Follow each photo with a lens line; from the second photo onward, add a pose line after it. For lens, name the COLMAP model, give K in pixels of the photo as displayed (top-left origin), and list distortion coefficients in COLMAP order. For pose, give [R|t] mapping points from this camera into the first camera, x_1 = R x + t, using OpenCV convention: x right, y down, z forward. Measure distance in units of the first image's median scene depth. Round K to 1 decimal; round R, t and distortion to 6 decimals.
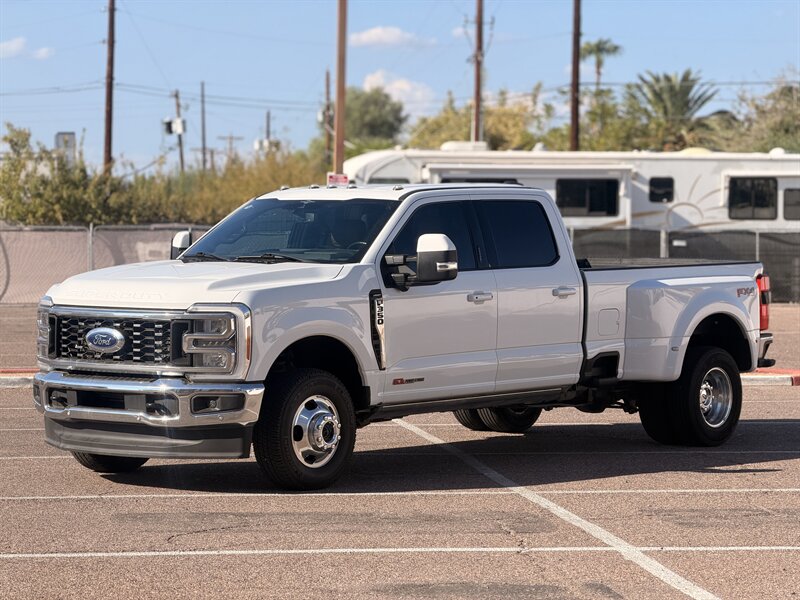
lens RADIAL K [[2425.5, 0, 400.0], [0, 2425.5, 300.0], [0, 0, 1]] dist [0.290999, -1.210446]
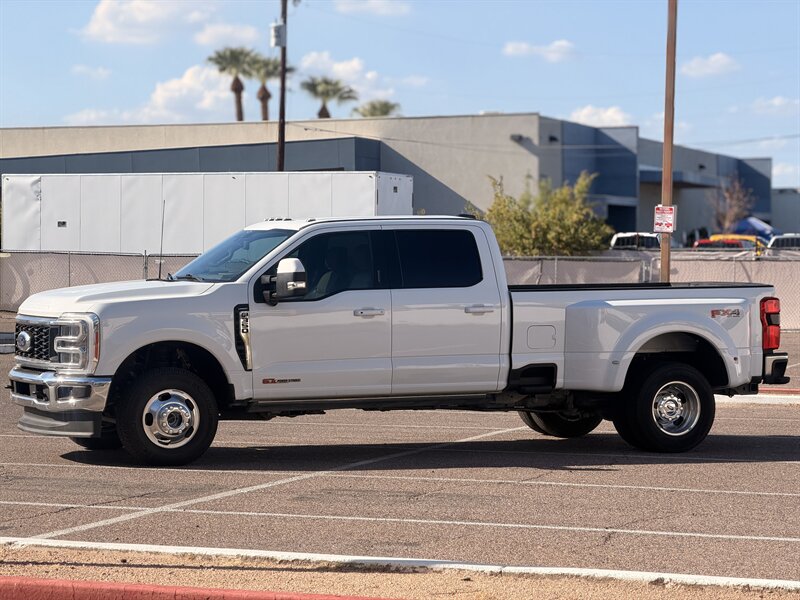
lens RADIAL K [[2425.5, 0, 400.0], [0, 2425.5, 300.0], [0, 0, 1]] dist [0.290999, -1.210446]
pose [[0.890684, 0.008435, -0.454545, 0.610019], [-0.014582, 0.999843, -0.010021, 0.004593], [0.454390, 0.015554, 0.890667, -0.043680]]
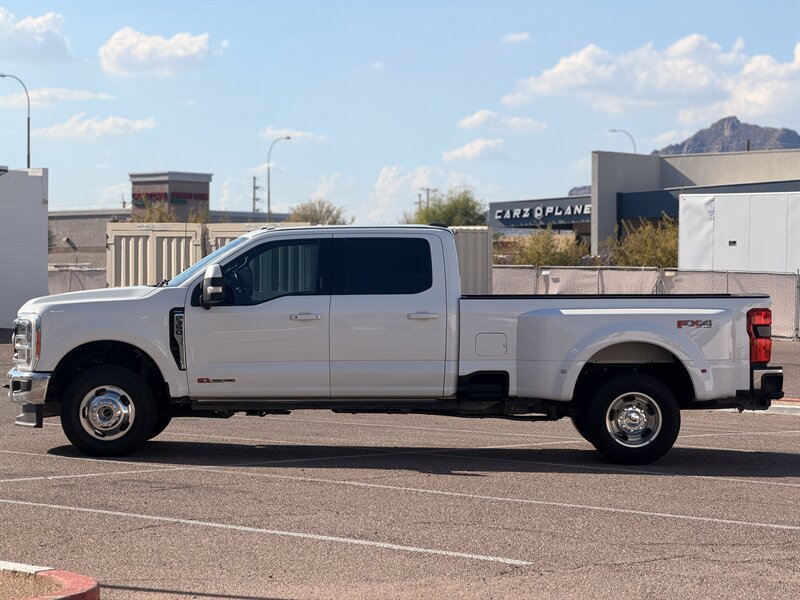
lens RADIAL K [[2425.5, 0, 400.0], [0, 2425.5, 300.0], [0, 0, 1]] dist [0.290999, -1.210446]
pose [[0.622094, 0.011172, -0.782863, 1.071820], [-0.031042, 0.999464, -0.010404, 0.001525], [0.782327, 0.030773, 0.622107, 0.288800]]
